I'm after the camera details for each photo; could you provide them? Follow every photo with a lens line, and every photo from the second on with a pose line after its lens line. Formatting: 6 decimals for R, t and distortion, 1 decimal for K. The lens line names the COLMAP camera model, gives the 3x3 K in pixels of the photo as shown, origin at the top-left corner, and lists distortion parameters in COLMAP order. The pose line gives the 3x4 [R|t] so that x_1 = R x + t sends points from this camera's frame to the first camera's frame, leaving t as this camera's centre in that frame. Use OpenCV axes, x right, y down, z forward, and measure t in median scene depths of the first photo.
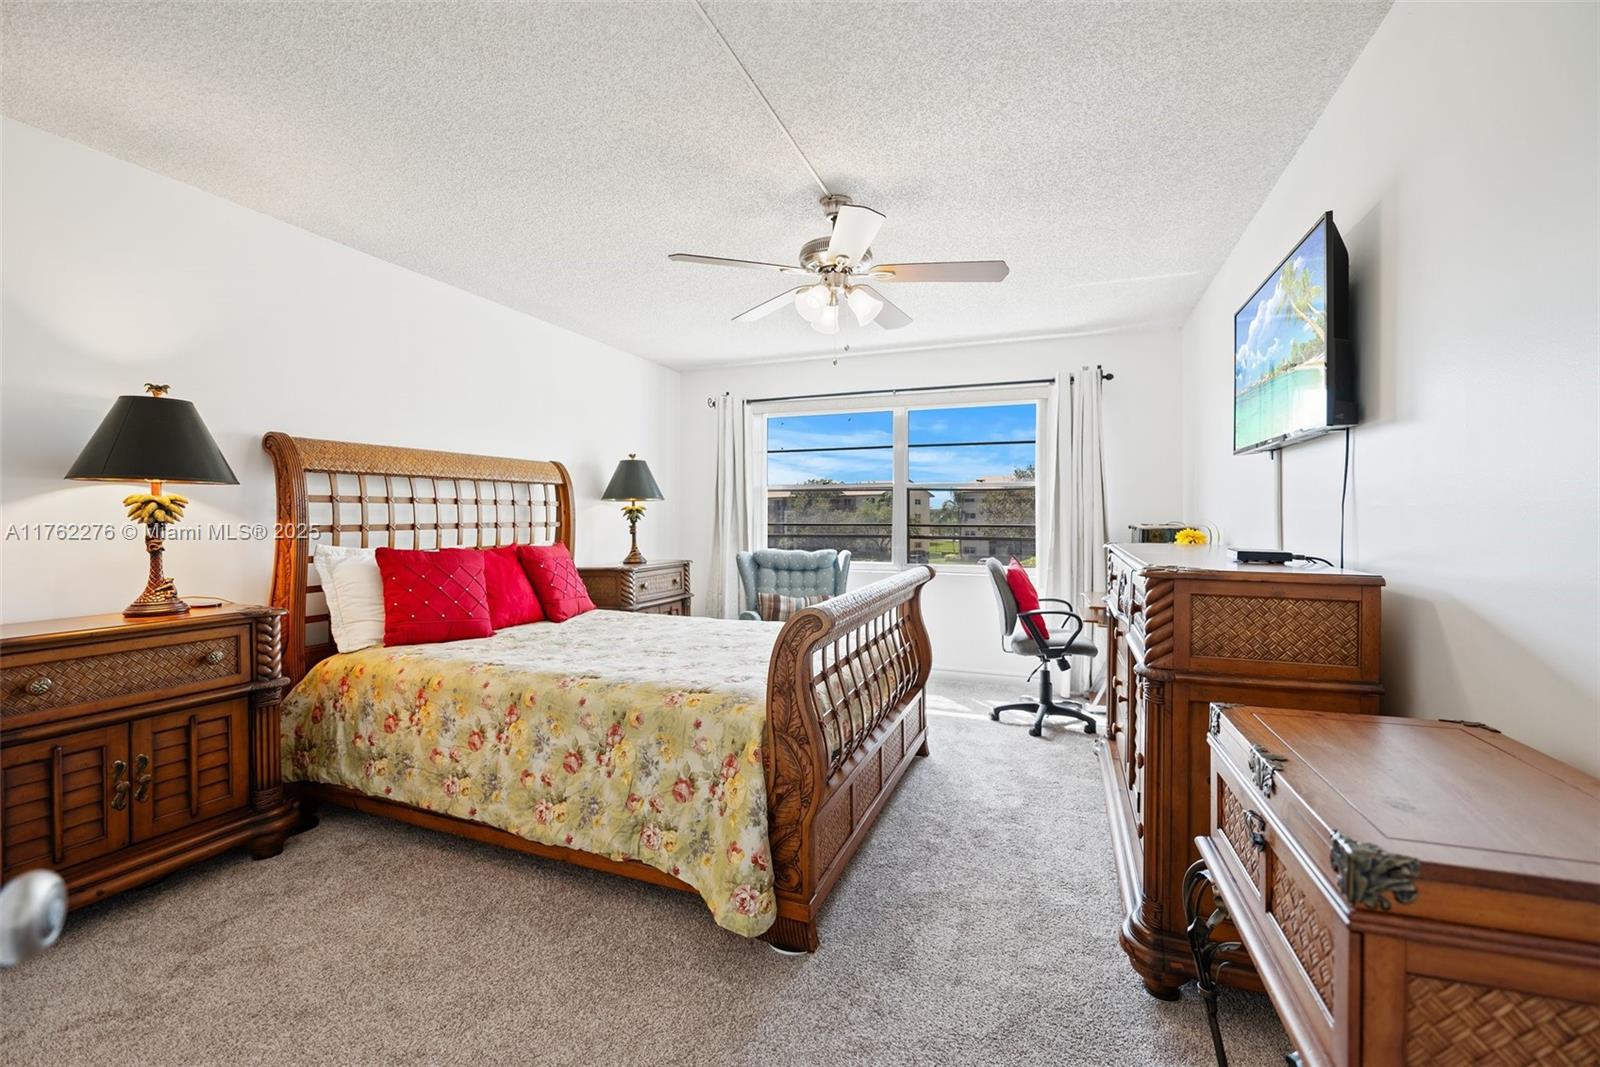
lens RADIAL K [[668.6, 0, 804.9], [0, 668.6, 521.1], [0, 0, 1]] dist [-0.010727, 0.000276]
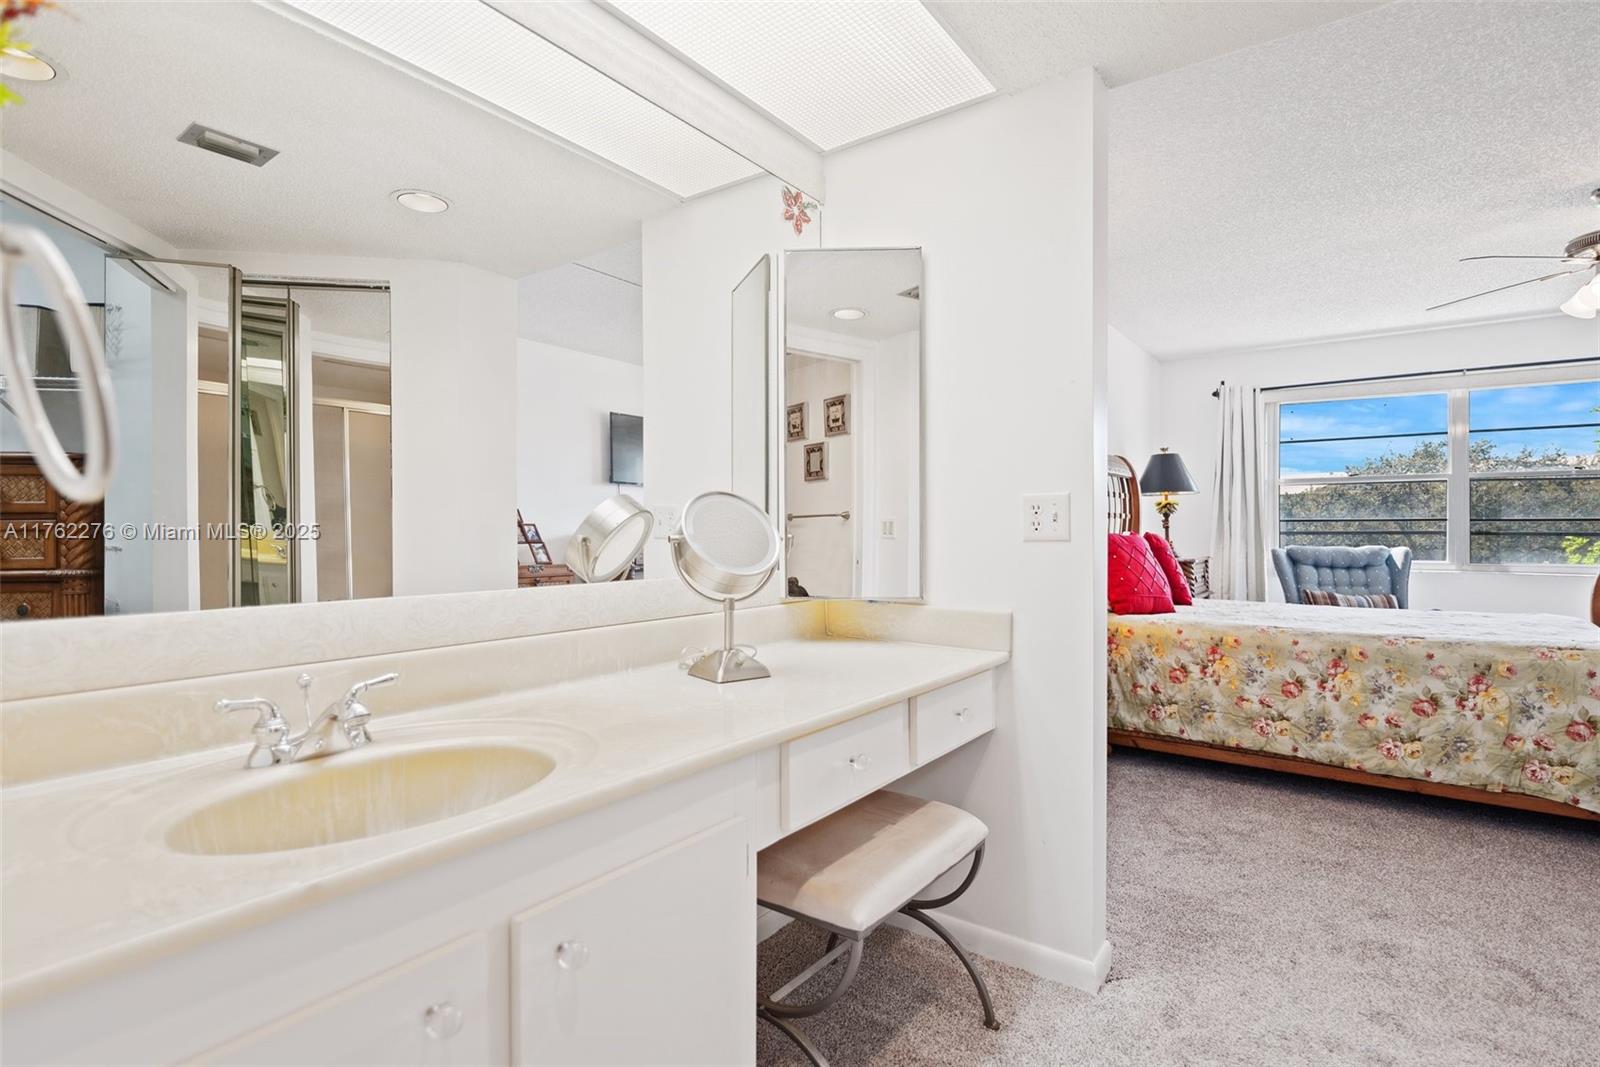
lens RADIAL K [[788.5, 0, 798.7], [0, 788.5, 533.5], [0, 0, 1]] dist [-0.004136, -0.000567]
pose [[0.963979, 0.001189, -0.265977, -1.007689], [-0.001435, 0.999999, -0.000732, 0.061292], [0.265976, 0.001087, 0.963979, -0.587864]]
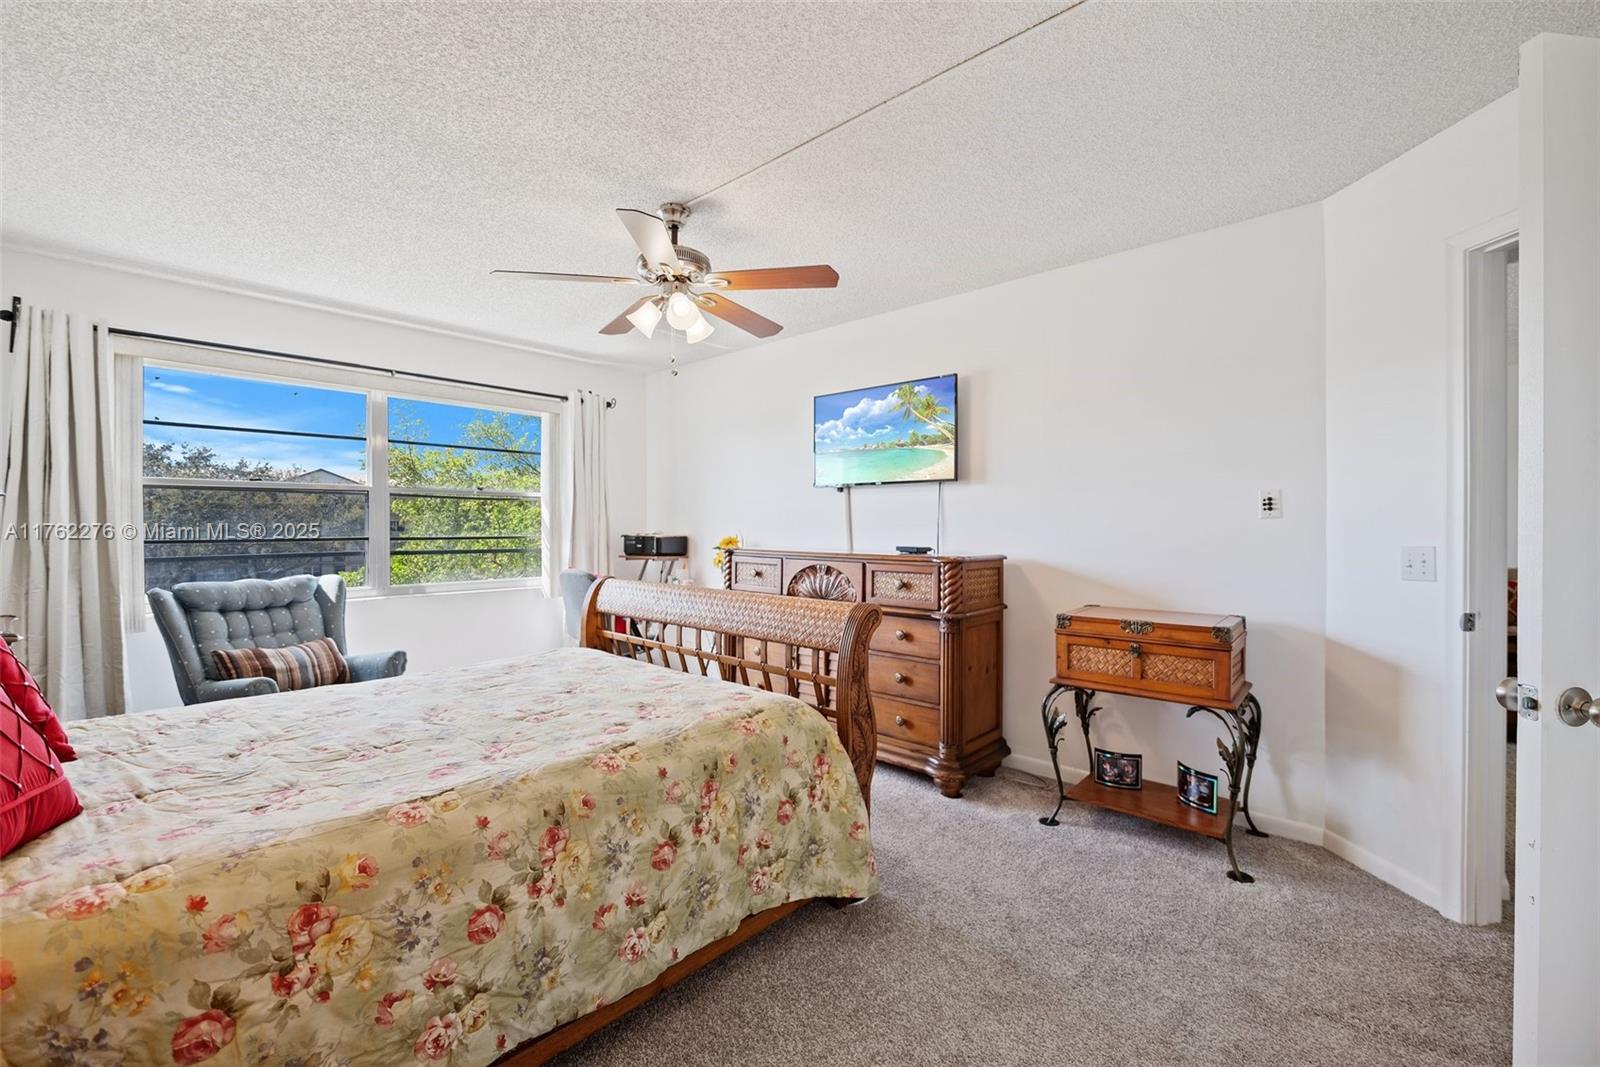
lens RADIAL K [[668.6, 0, 804.0], [0, 668.6, 528.7], [0, 0, 1]] dist [-0.010727, 0.000276]
pose [[0.358672, -0.005296, 0.933449, -0.973736], [0.008491, 0.999961, 0.002410, -0.009237], [-0.933425, 0.007062, 0.358703, 0.563337]]
